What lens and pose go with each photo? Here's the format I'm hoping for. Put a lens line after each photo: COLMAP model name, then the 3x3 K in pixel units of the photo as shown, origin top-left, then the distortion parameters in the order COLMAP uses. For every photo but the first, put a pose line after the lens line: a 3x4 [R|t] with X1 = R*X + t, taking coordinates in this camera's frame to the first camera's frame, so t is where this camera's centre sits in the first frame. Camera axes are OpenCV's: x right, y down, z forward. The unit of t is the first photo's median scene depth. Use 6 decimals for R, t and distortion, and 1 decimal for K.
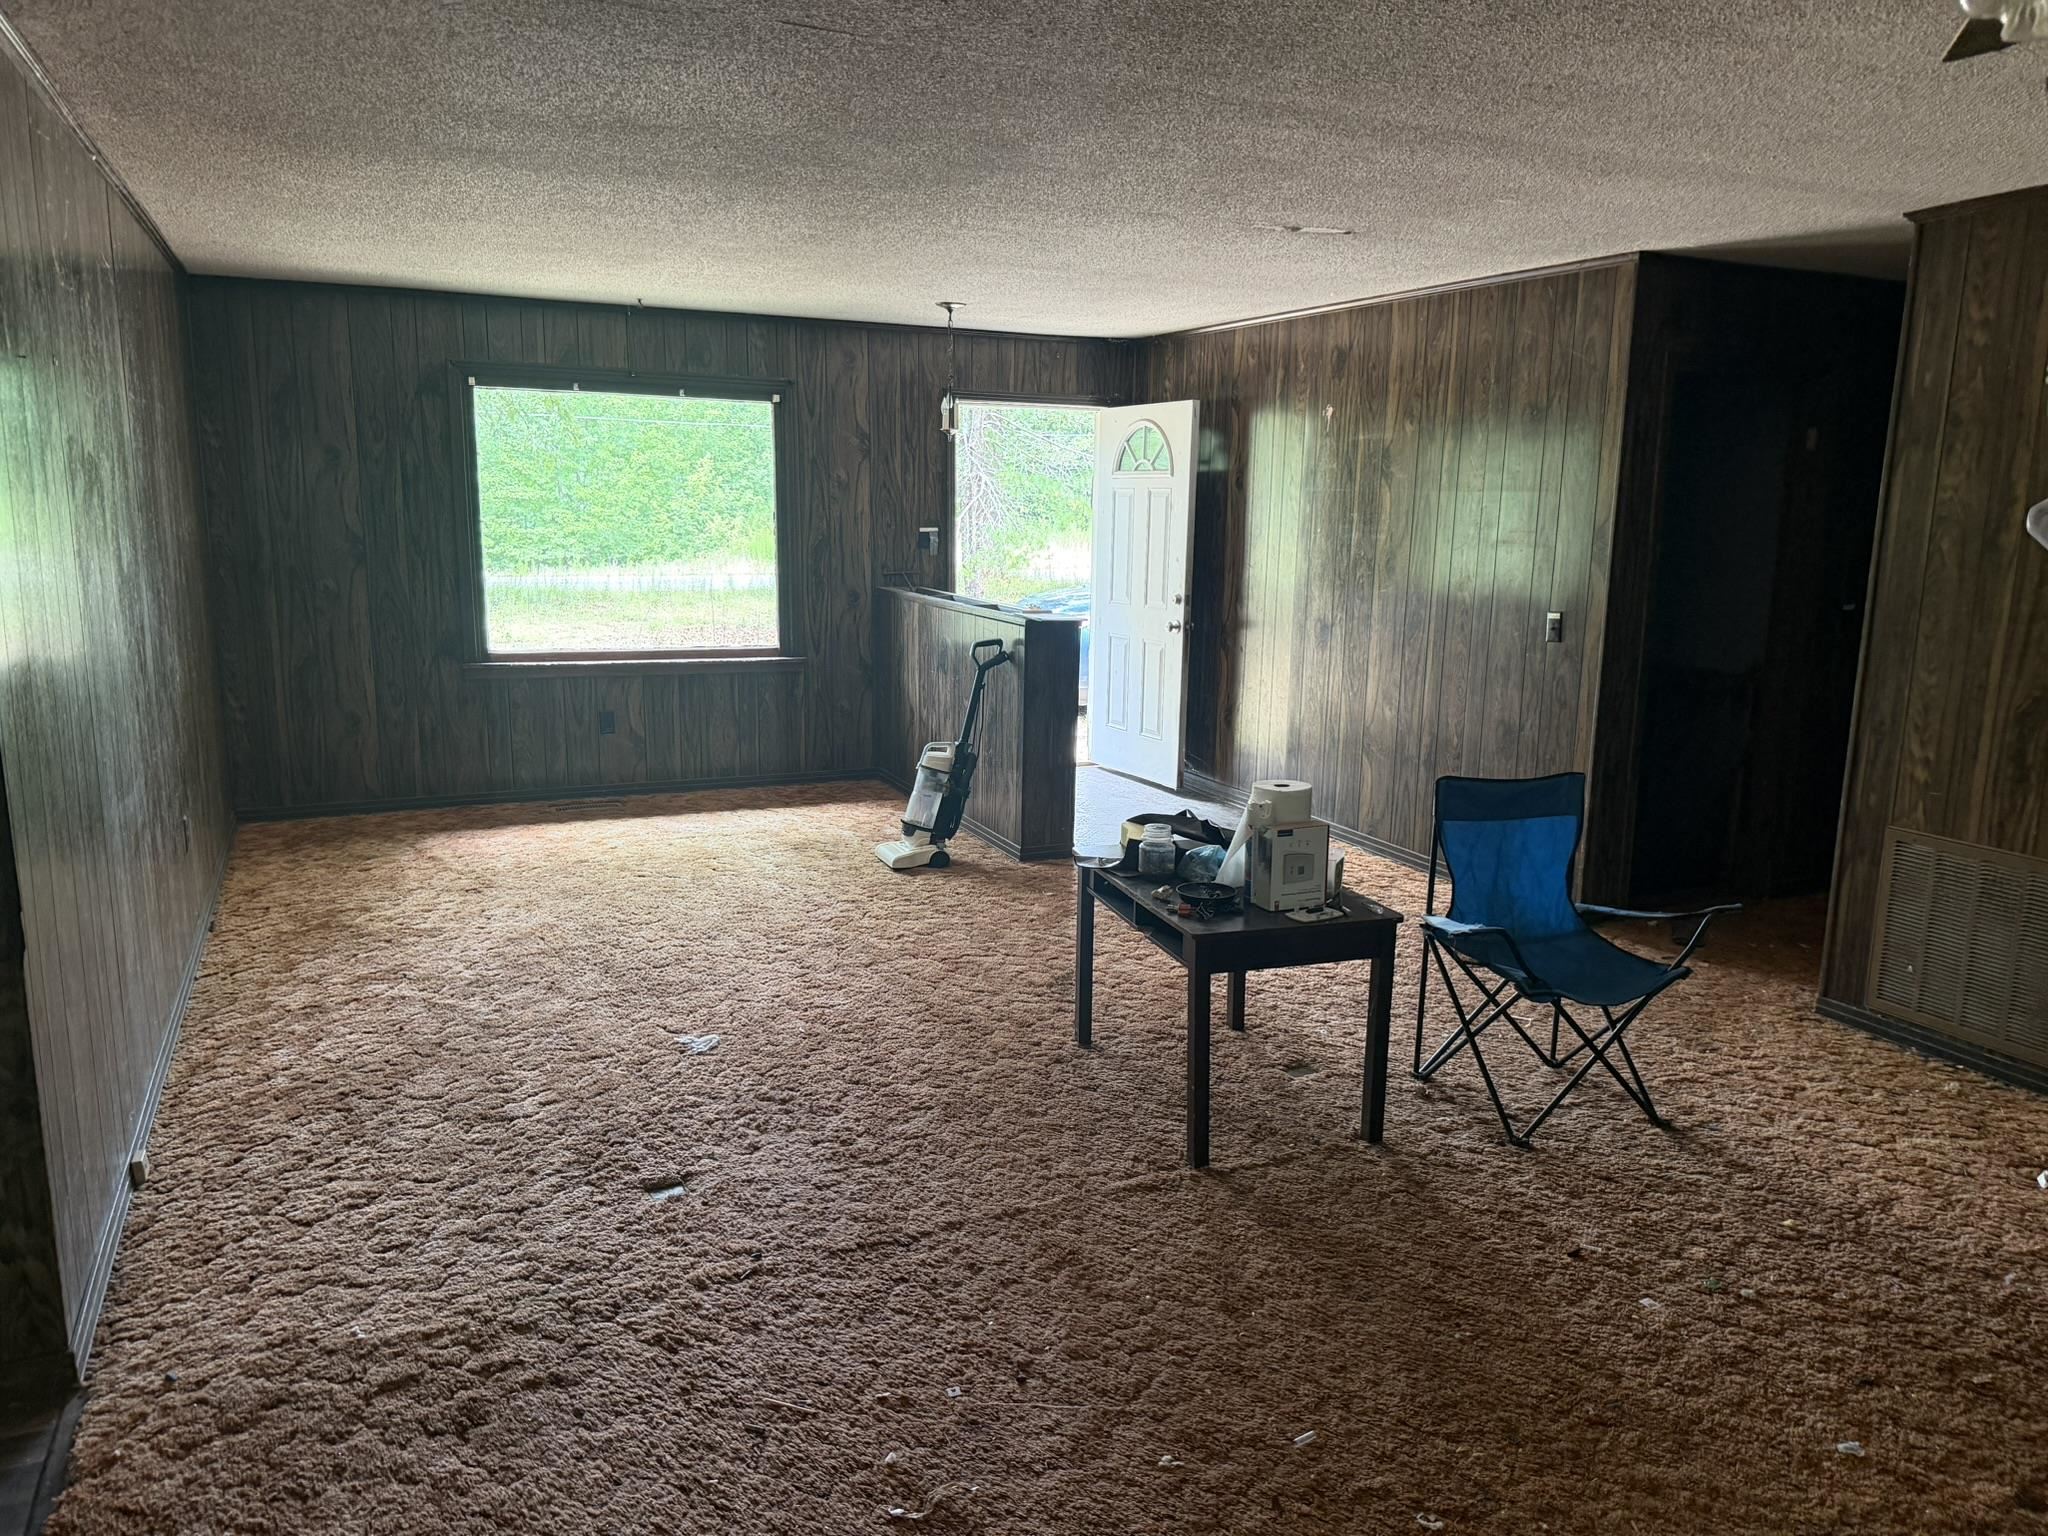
lens RADIAL K [[1426.6, 0, 1024.0], [0, 1426.6, 768.0], [0, 0, 1]] dist [0.061227, -0.076535]
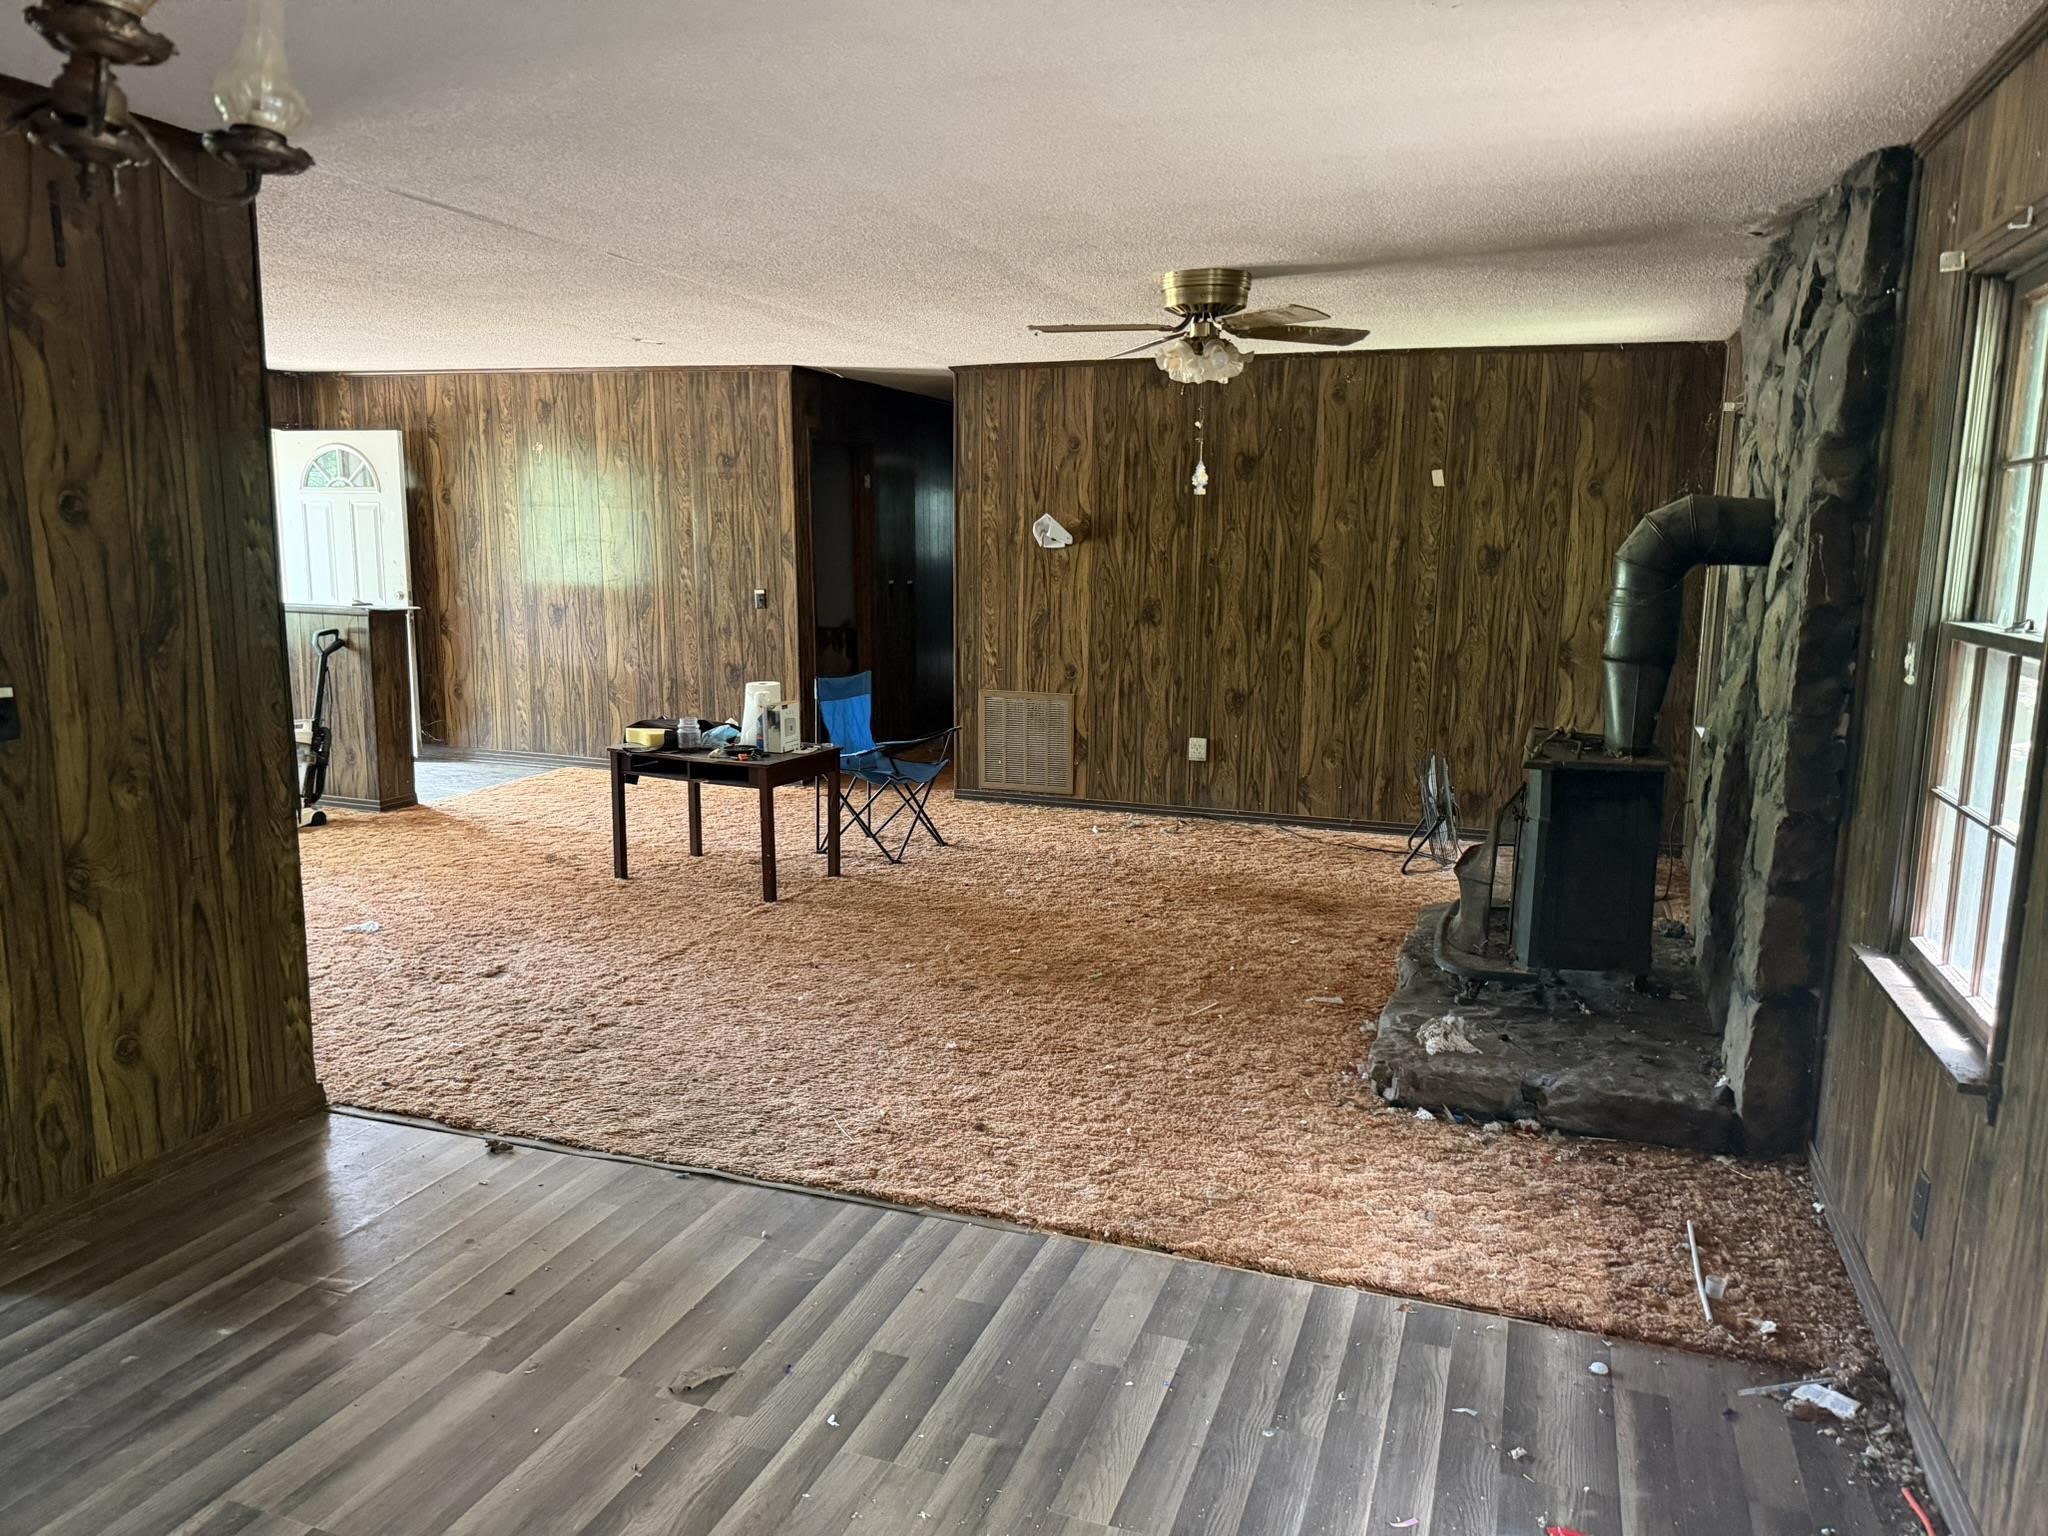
lens RADIAL K [[1426.6, 0, 1024.0], [0, 1426.6, 768.0], [0, 0, 1]] dist [0.061227, -0.076535]
pose [[0.697115, -0.124291, 0.706104, -0.689079], [0.129802, 0.990463, 0.046195, 0.061437], [-0.705112, 0.059451, 0.706600, -0.356638]]
